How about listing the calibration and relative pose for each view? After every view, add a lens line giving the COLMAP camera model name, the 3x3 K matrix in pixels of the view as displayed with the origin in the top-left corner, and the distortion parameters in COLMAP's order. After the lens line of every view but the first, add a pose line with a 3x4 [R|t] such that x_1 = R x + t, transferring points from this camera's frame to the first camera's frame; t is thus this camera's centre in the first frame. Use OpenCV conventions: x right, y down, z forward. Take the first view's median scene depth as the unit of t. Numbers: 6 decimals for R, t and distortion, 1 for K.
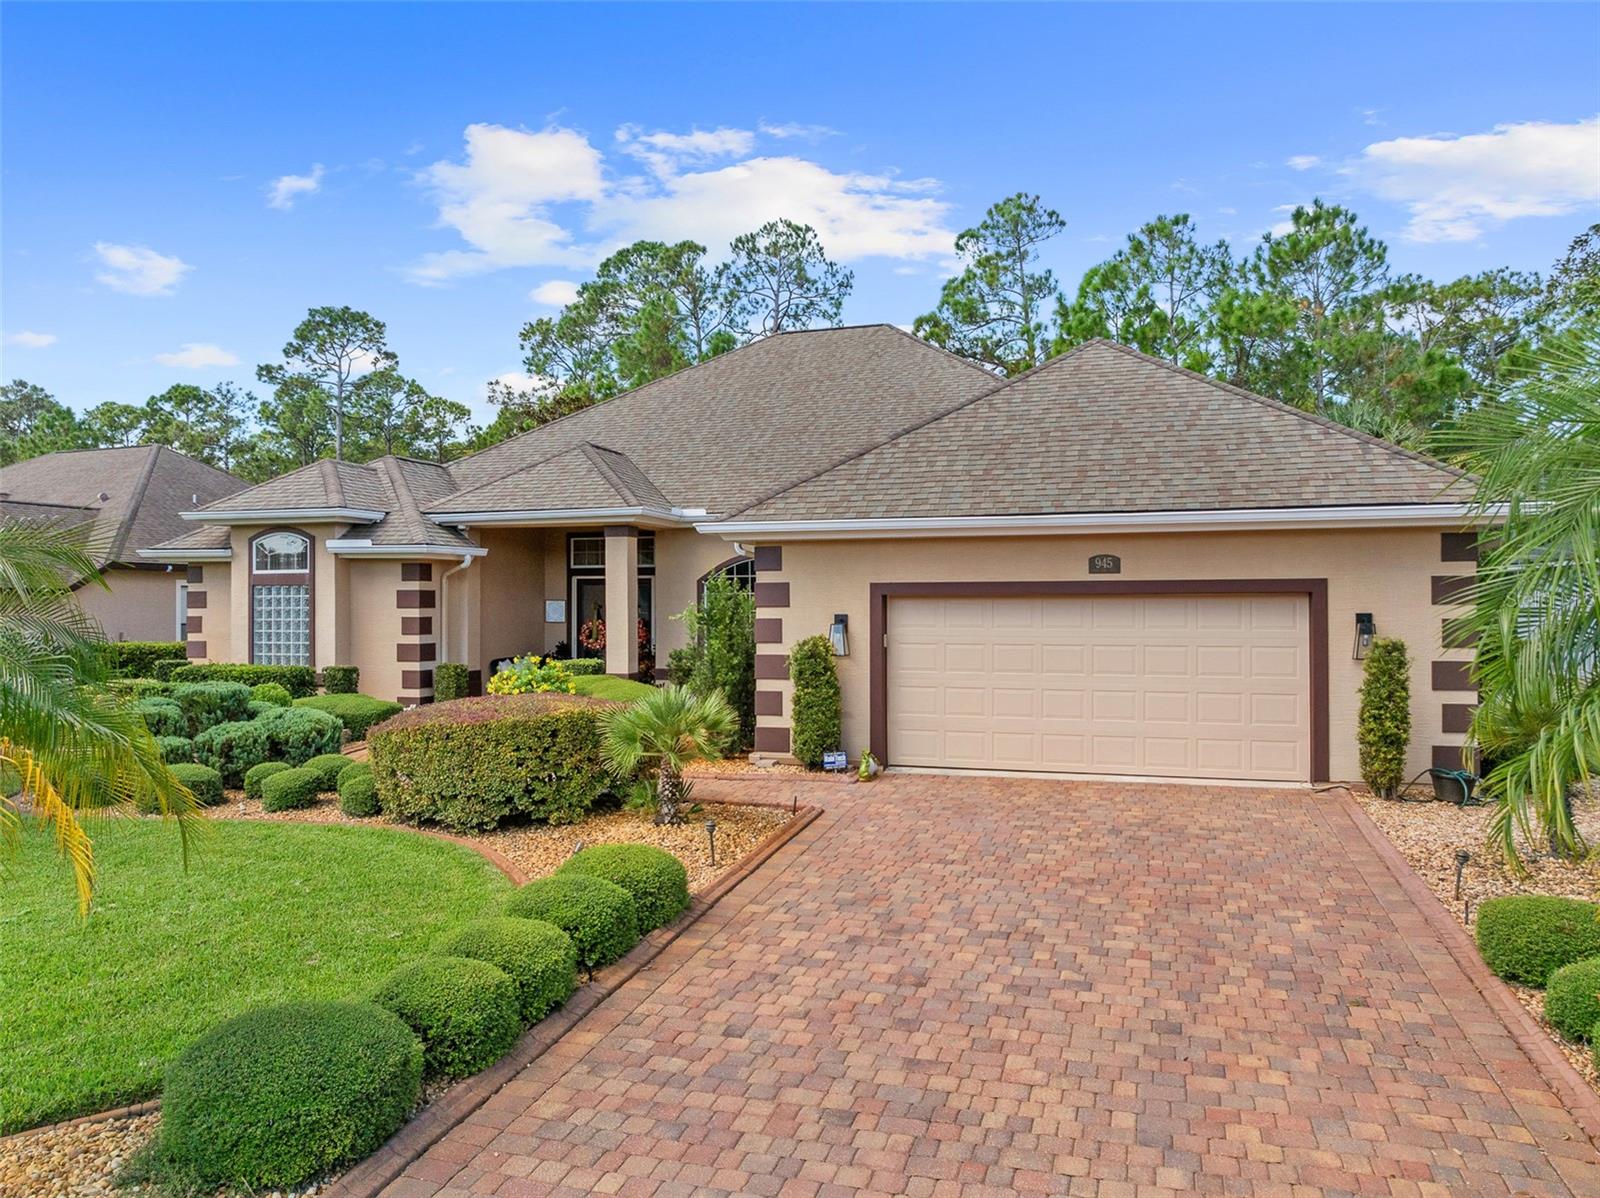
lens RADIAL K [[1126.8, 0, 800.0], [0, 1126.8, 599.0], [0, 0, 1]] dist [-0.045619, 0.009304]
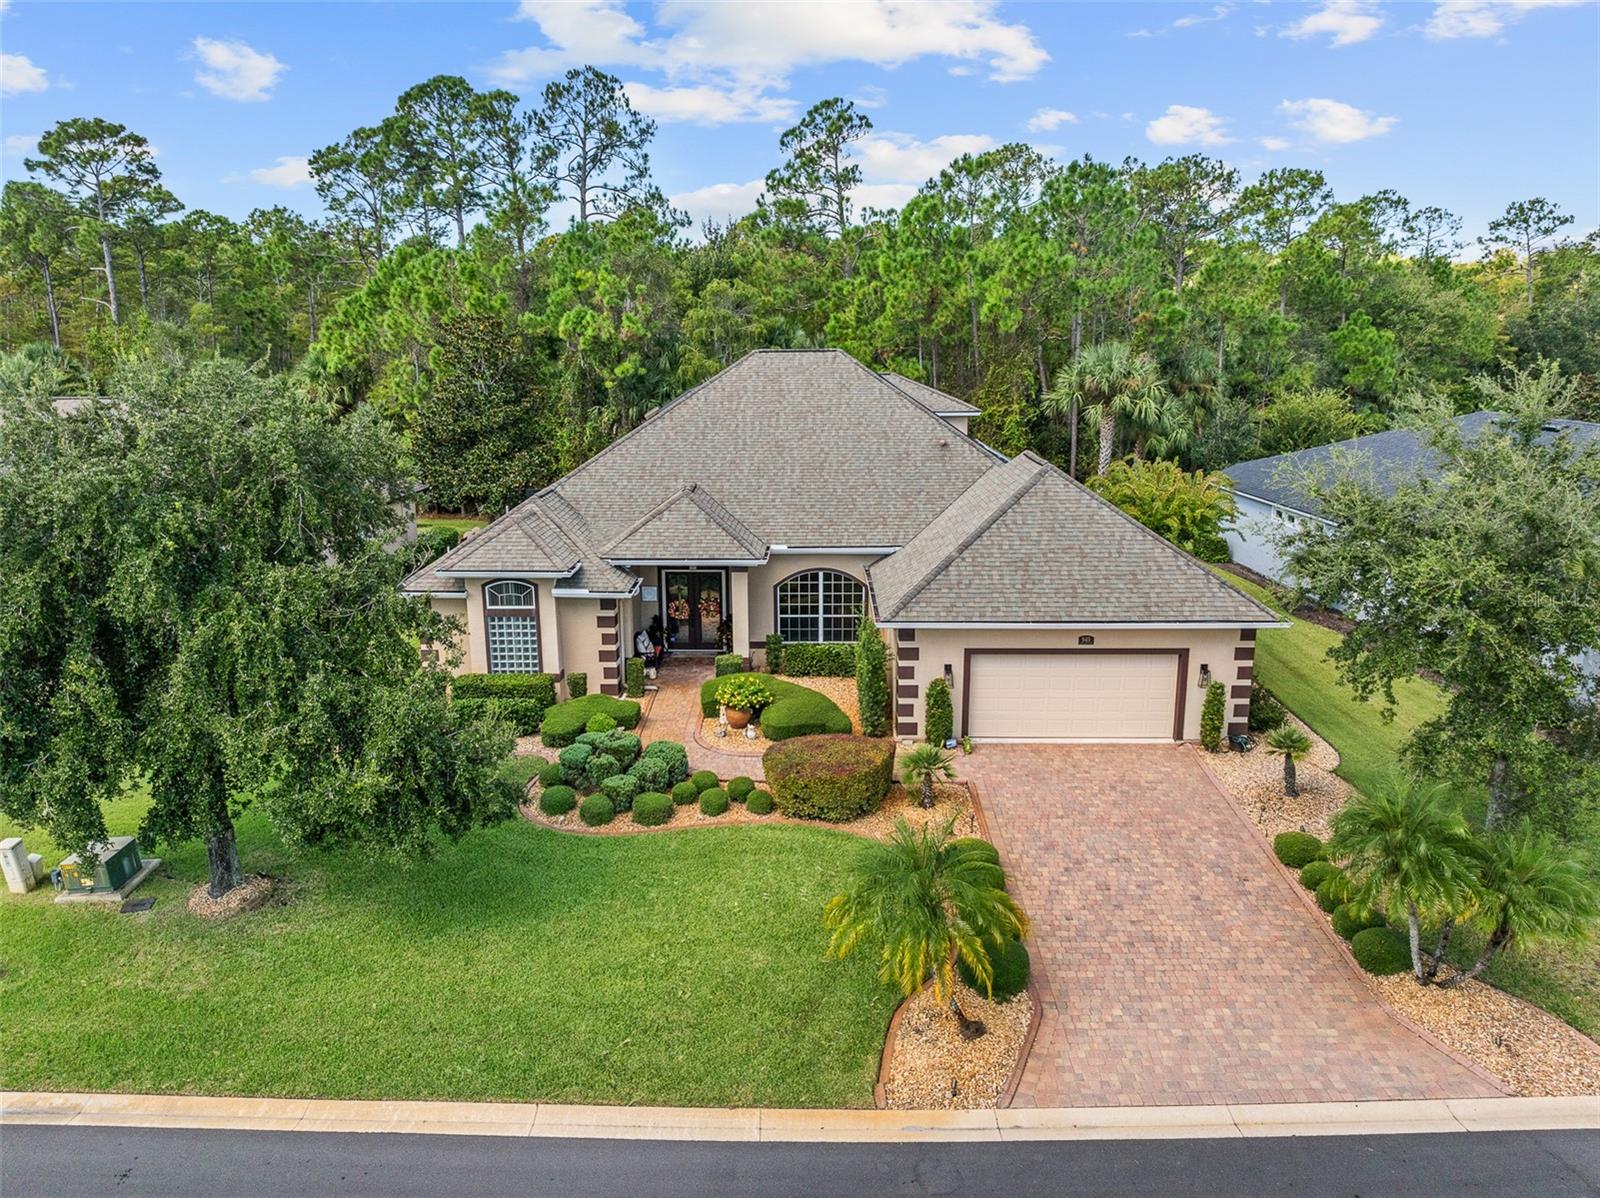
lens RADIAL K [[1126.1, 0, 800.0], [0, 1126.1, 599.0], [0, 0, 1]] dist [-0.044291, 0.016748]
pose [[0.961151, -0.065867, 0.268051, -0.501489], [0.000512, 0.971535, 0.236894, -0.386259], [-0.276024, -0.227554, 0.933825, -0.471183]]
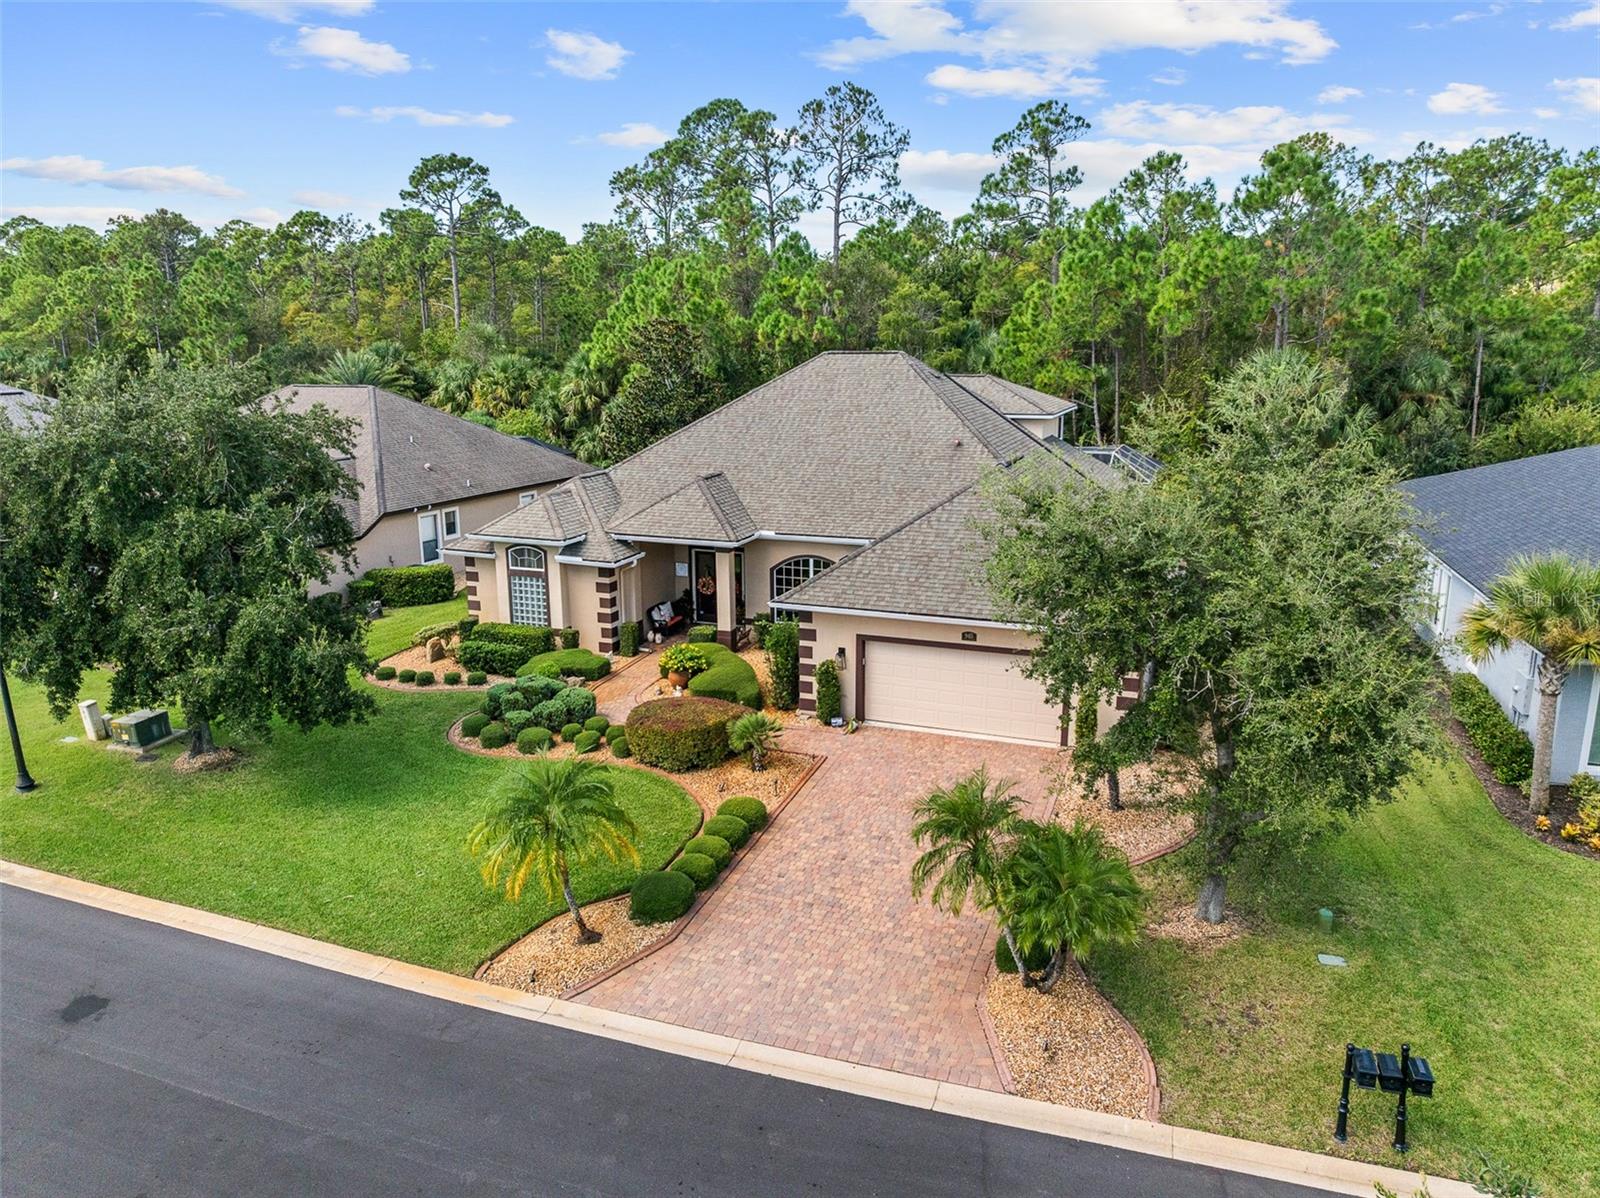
lens RADIAL K [[1126.1, 0, 800.0], [0, 1126.1, 599.0], [0, 0, 1]] dist [-0.044291, 0.016748]
pose [[0.997753, 0.013062, -0.065707, 0.066714], [0.002752, 0.971988, 0.235013, -0.388315], [0.066937, -0.234666, 0.969769, -0.659495]]
